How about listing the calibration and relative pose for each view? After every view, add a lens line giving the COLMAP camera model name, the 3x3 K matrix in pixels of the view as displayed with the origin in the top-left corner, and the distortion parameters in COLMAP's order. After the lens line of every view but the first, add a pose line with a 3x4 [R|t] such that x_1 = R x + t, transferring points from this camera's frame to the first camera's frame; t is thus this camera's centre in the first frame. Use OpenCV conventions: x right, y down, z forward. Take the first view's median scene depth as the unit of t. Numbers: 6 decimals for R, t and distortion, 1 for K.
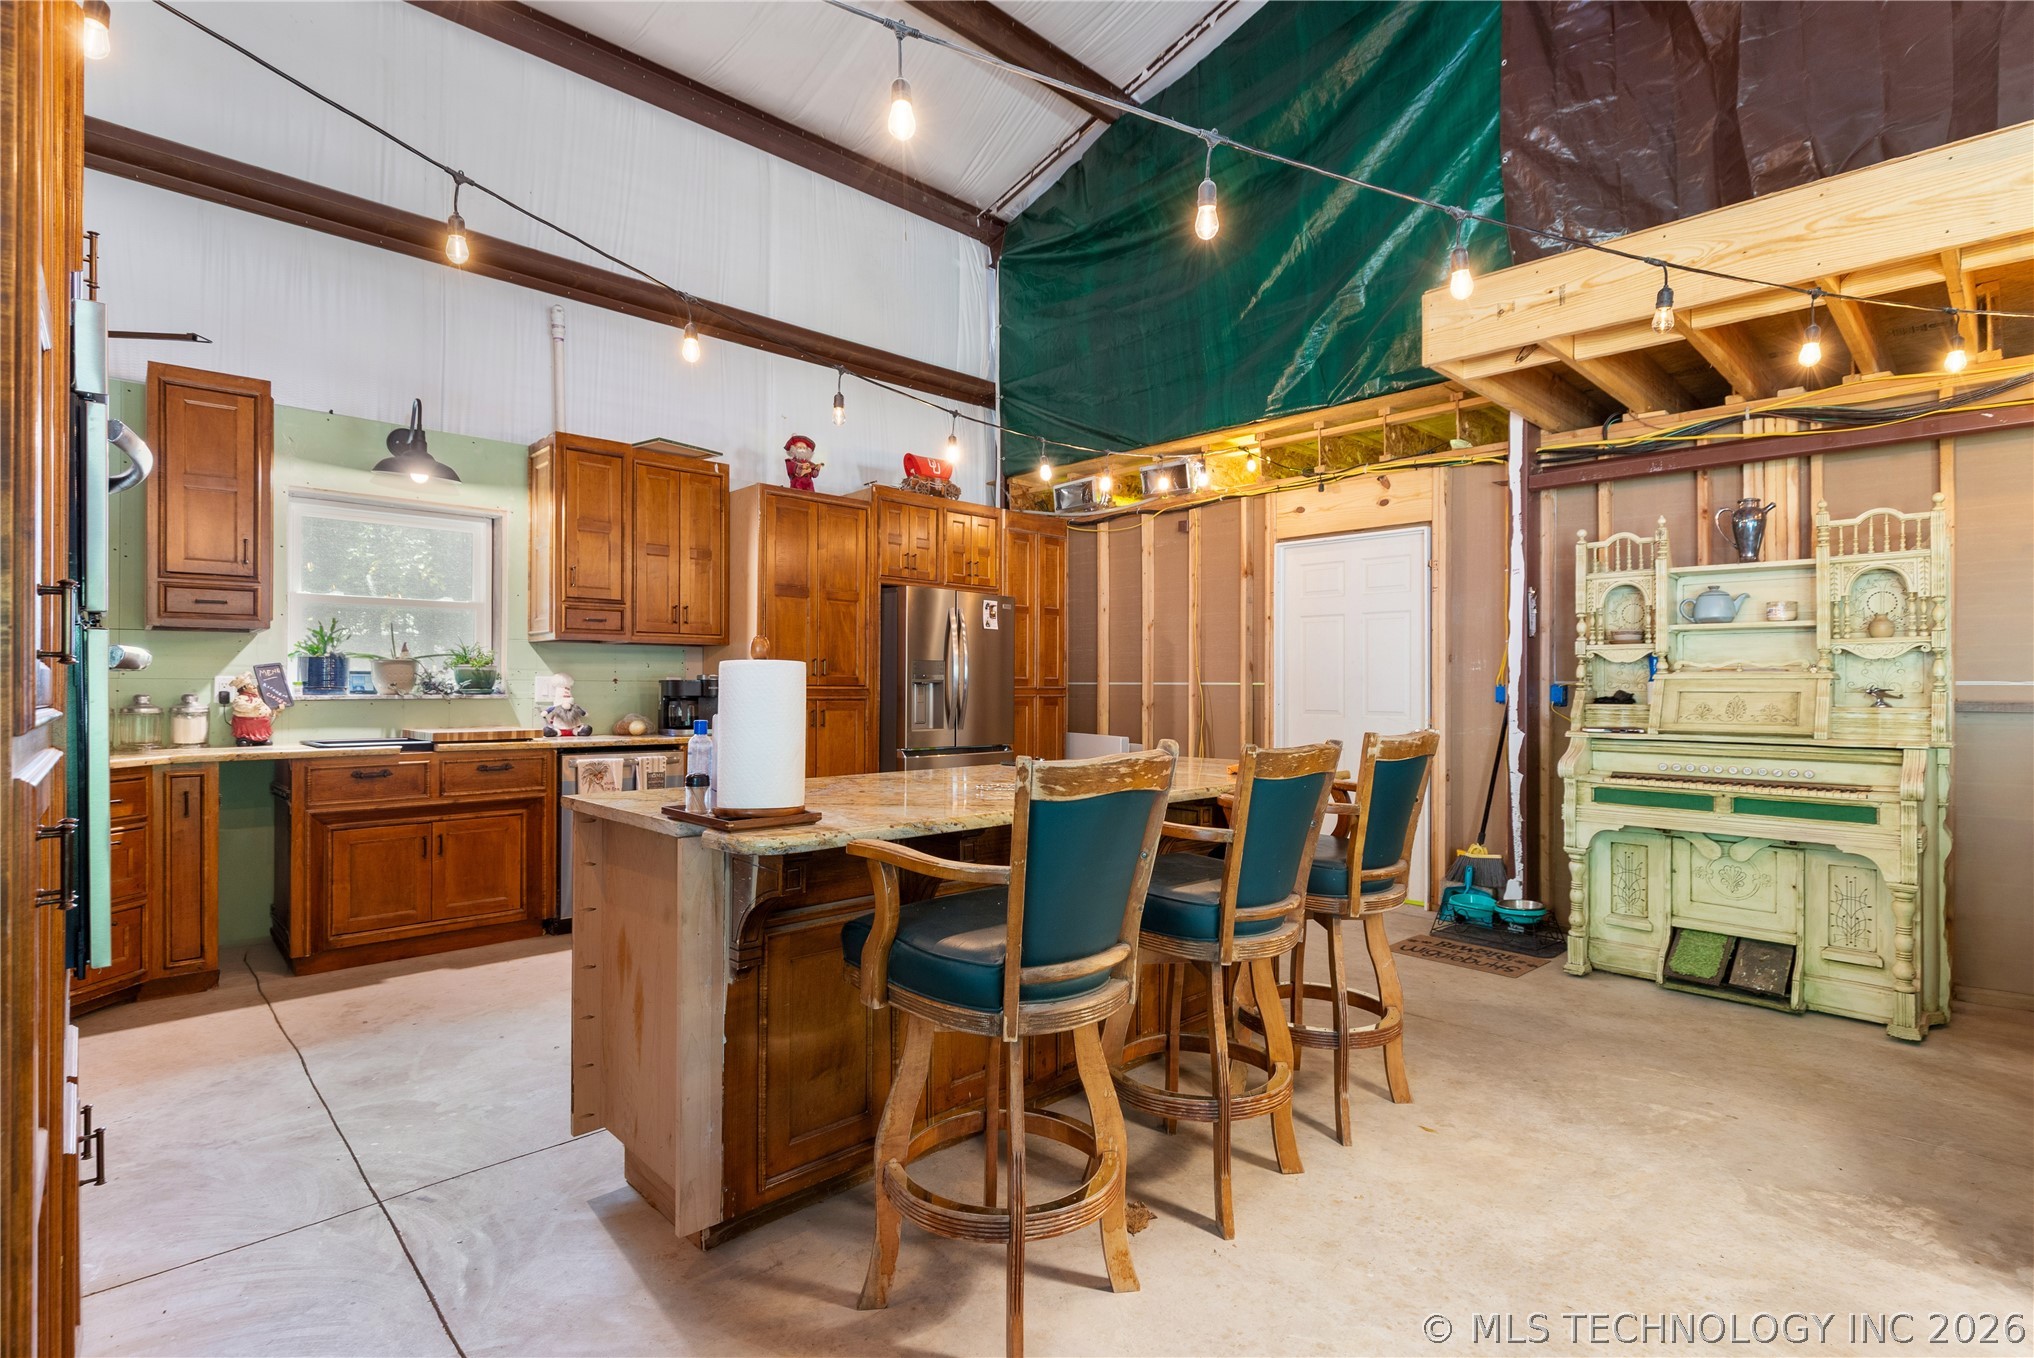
lens RADIAL K [[968.8, 0, 1017.0], [0, 968.8, 679.0], [0, 0, 1]] dist [-0.003322, -0.000448]
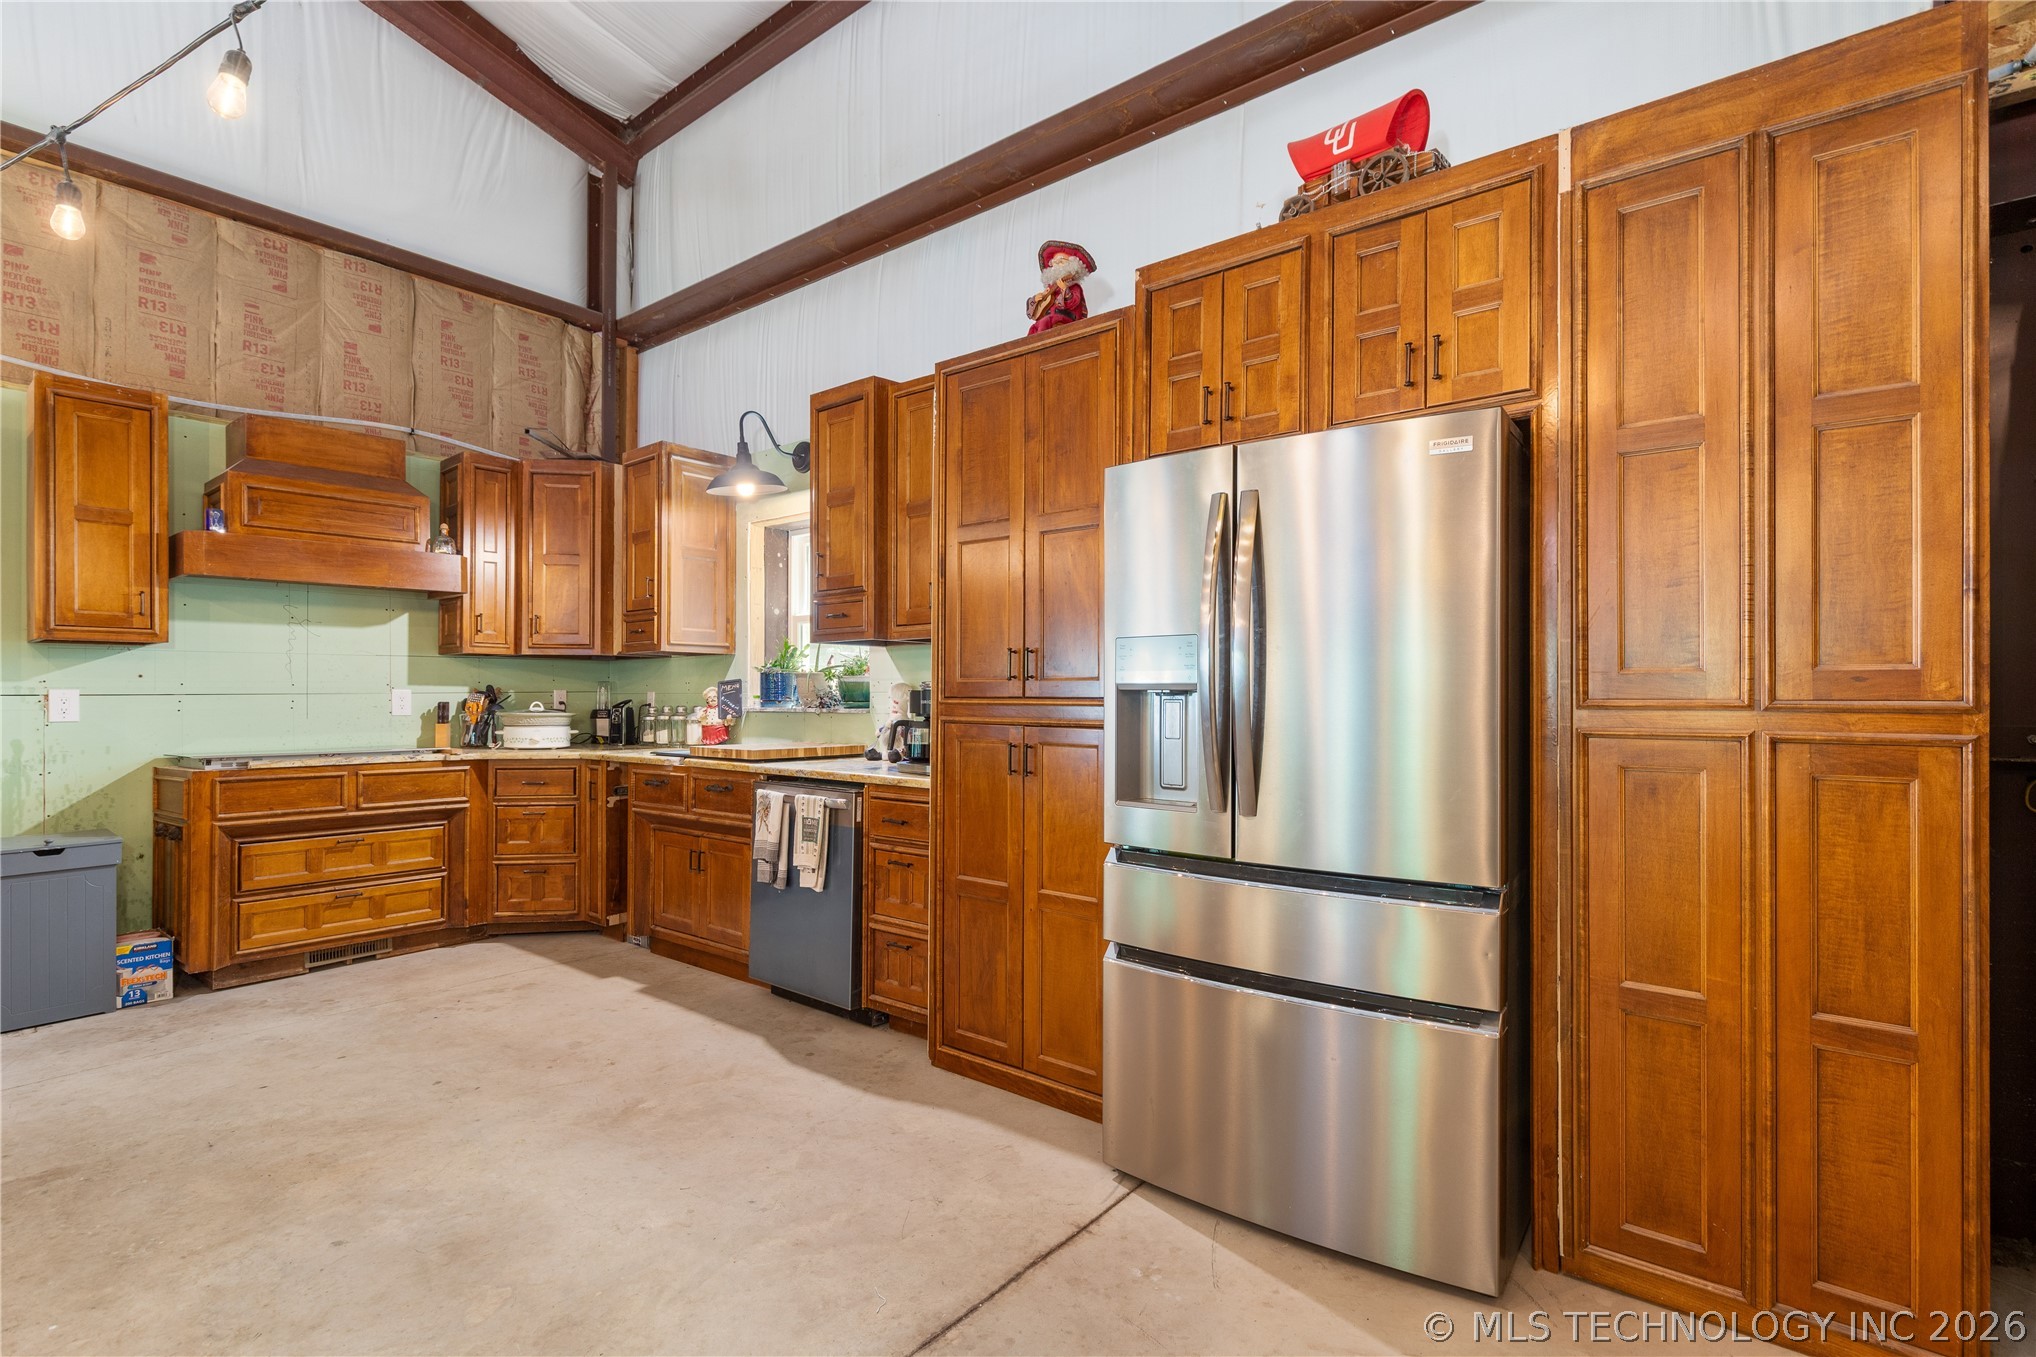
lens RADIAL K [[964.1, 0, 1010.7], [0, 964.1, 687.5], [0, 0, 1]] dist [-0.003015, 0.000045]
pose [[0.119631, -0.014670, -0.992710, 0.351193], [0.003147, 0.999891, -0.014397, 0.009275], [0.992813, -0.001402, 0.119664, 1.024216]]
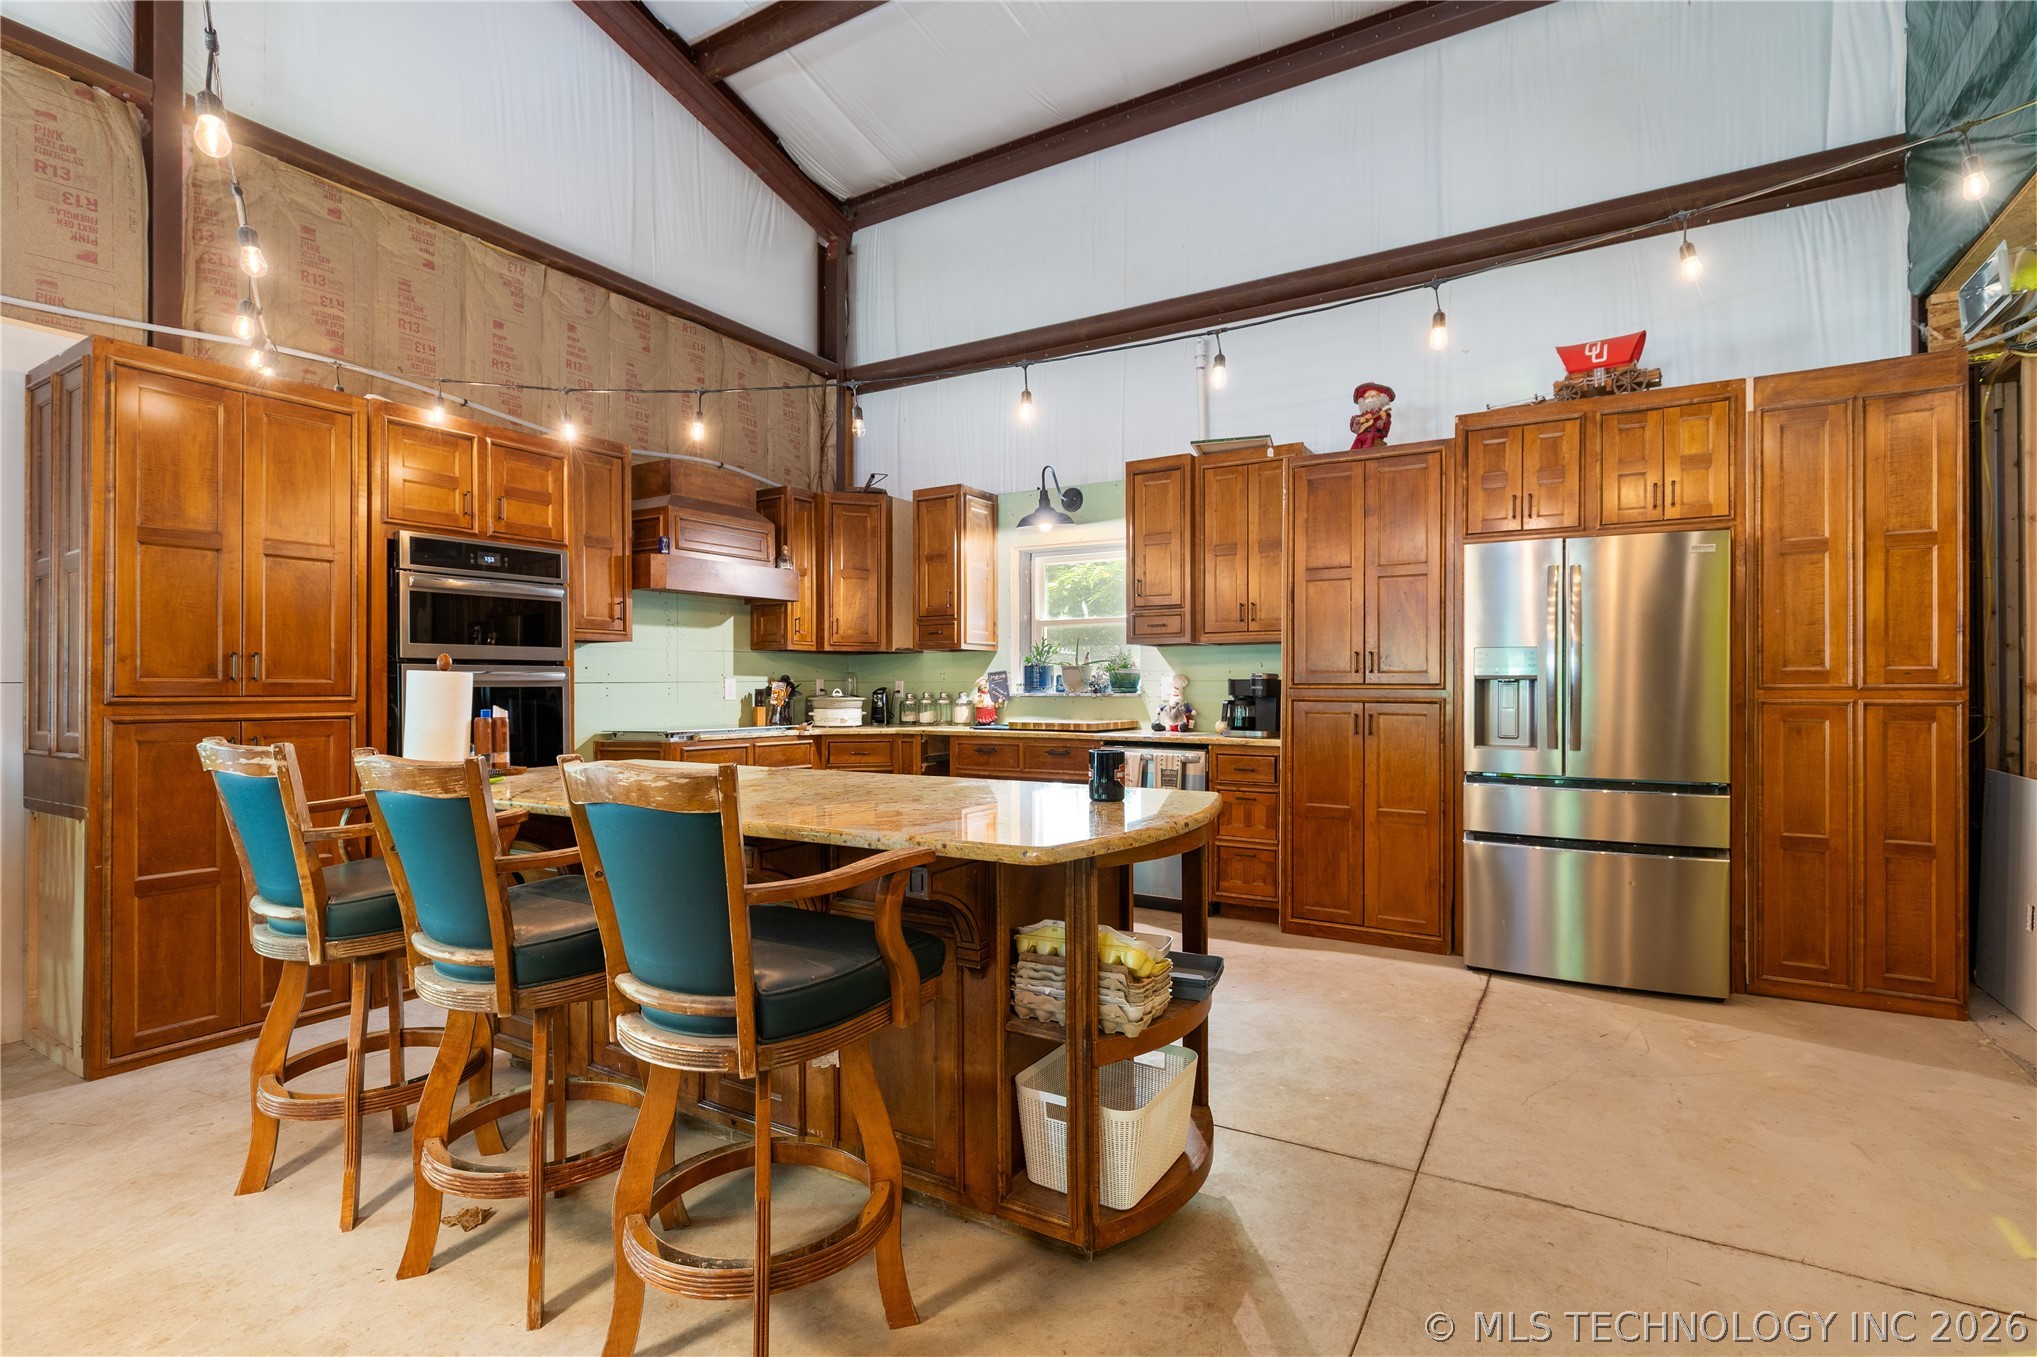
lens RADIAL K [[970.2, 0, 1018.5], [0, 970.2, 678.5], [0, 0, 1]] dist [-0.003322, -0.000448]
pose [[0.255244, -0.012571, -0.966795, 0.561732], [0.005284, 0.999919, -0.011607, 0.010633], [0.966862, -0.002146, 0.255290, 0.560912]]
